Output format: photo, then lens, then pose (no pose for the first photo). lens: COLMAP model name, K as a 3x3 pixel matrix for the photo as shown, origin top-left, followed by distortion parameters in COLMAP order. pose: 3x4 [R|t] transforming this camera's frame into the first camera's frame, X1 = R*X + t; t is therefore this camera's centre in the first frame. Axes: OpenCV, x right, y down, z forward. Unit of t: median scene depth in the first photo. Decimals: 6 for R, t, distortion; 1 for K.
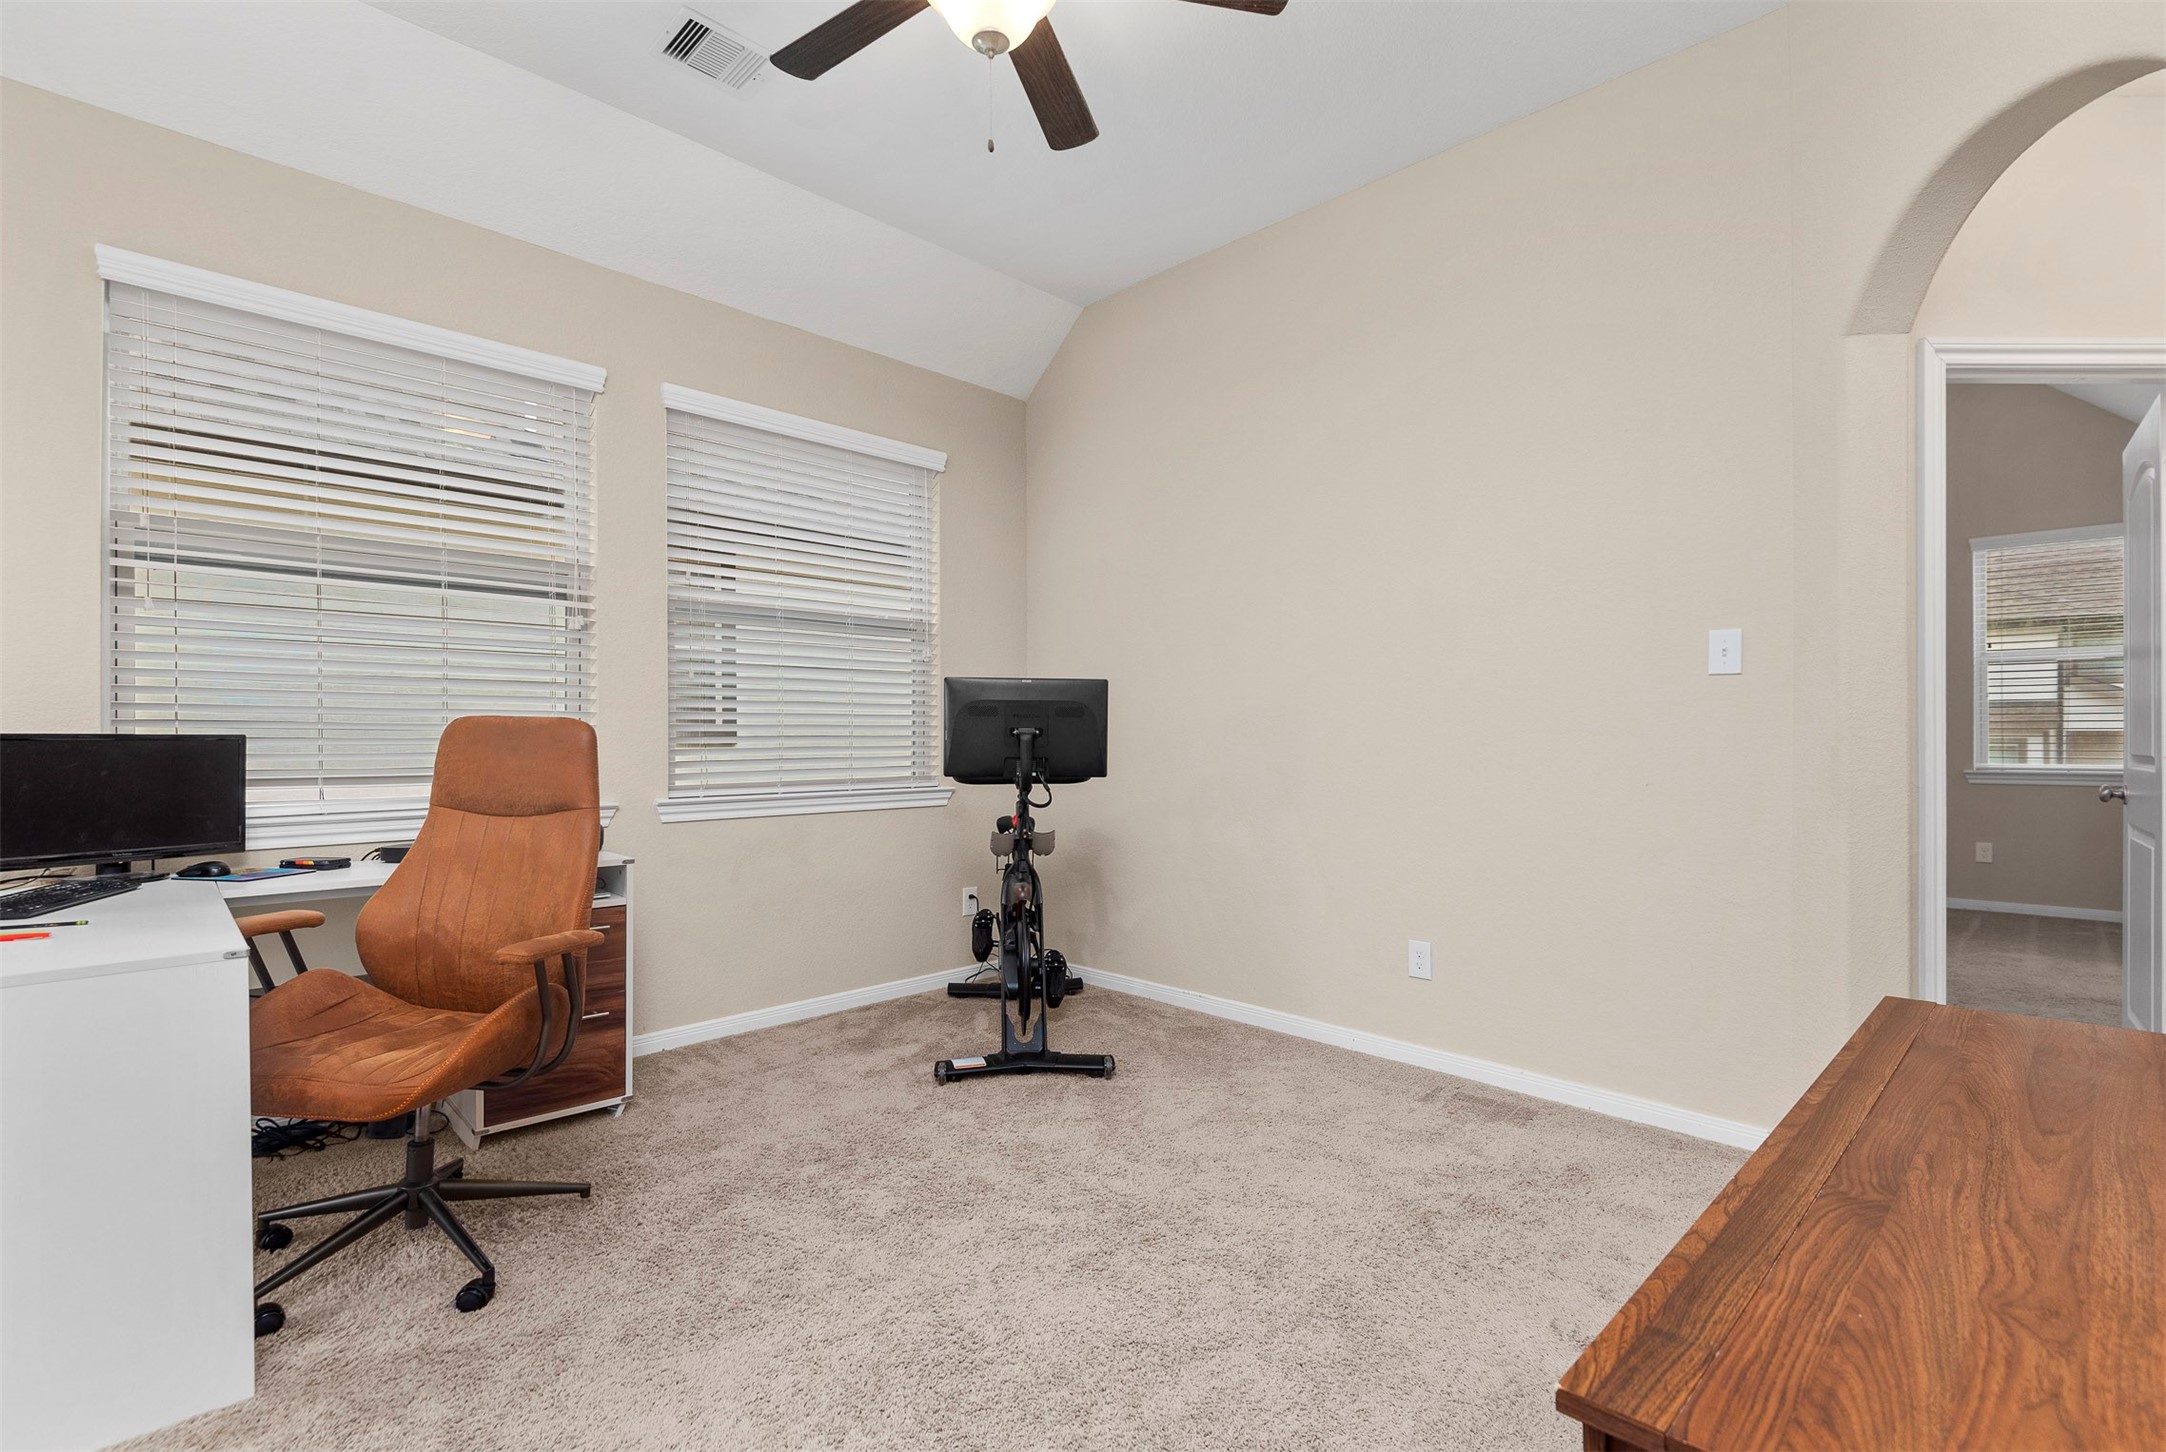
lens RADIAL K [[978.7, 0, 1073.2], [0, 978.7, 720.5], [0, 0, 1]] dist [0.022039, -0.012807]
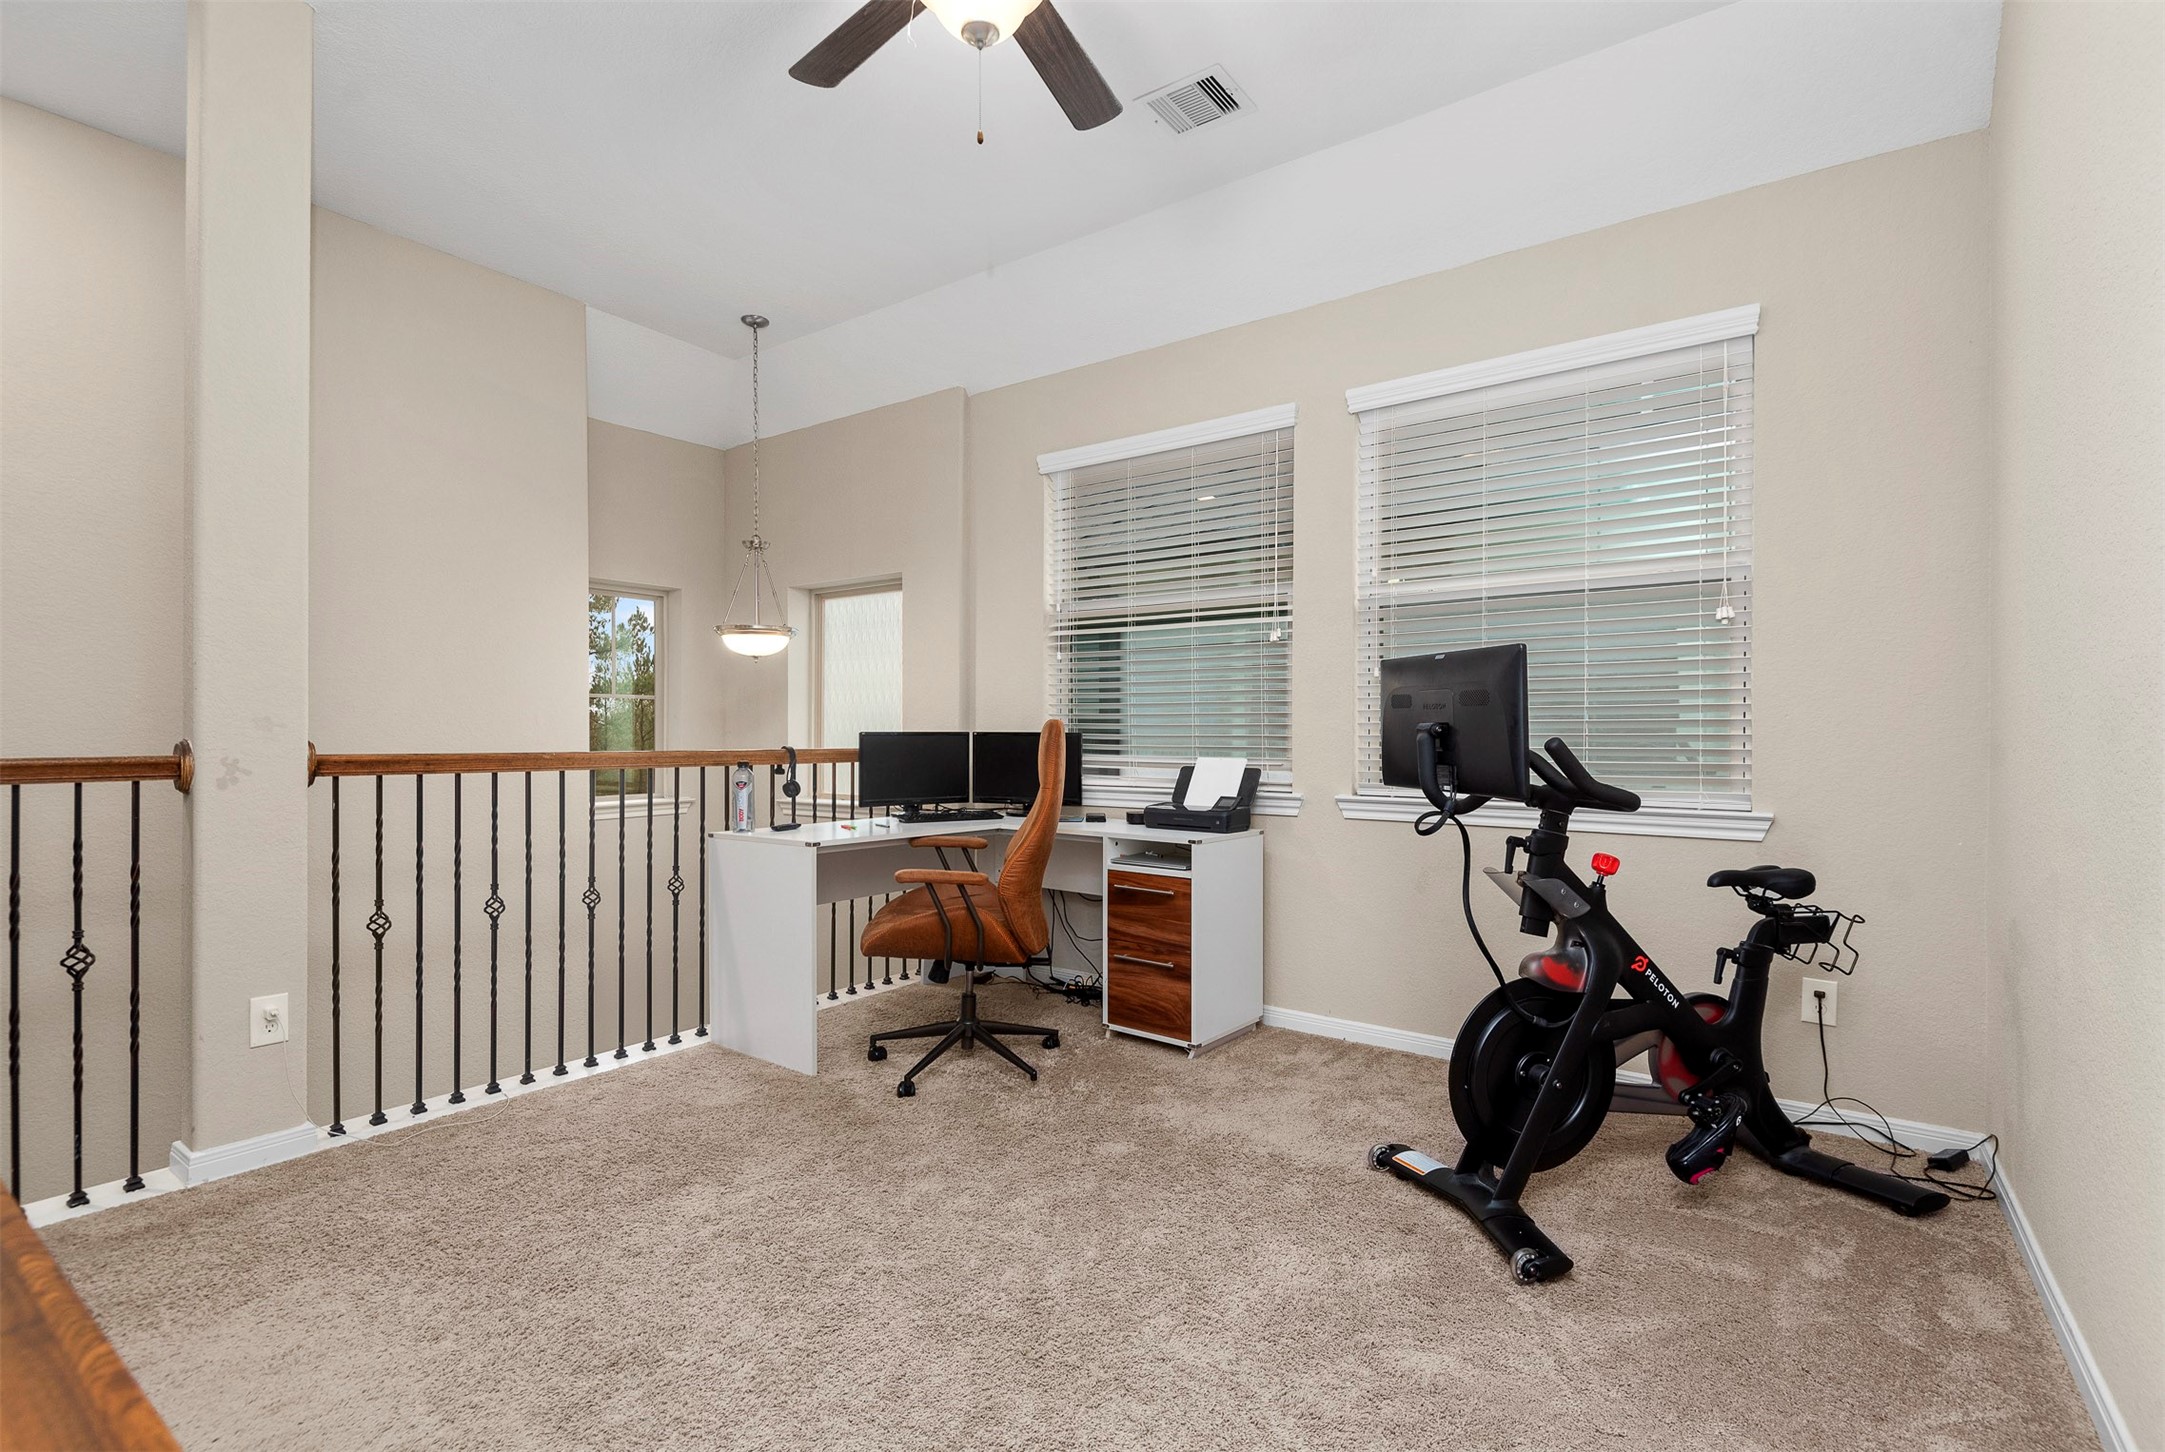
lens RADIAL K [[978.2, 0, 1072.2], [0, 978.2, 713.6], [0, 0, 1]] dist [0.022039, -0.012807]
pose [[0.165136, -0.018581, -0.986096, 0.621210], [0.016421, 0.999736, -0.016088, 0.006803], [0.986134, -0.013536, 0.165398, 0.620290]]
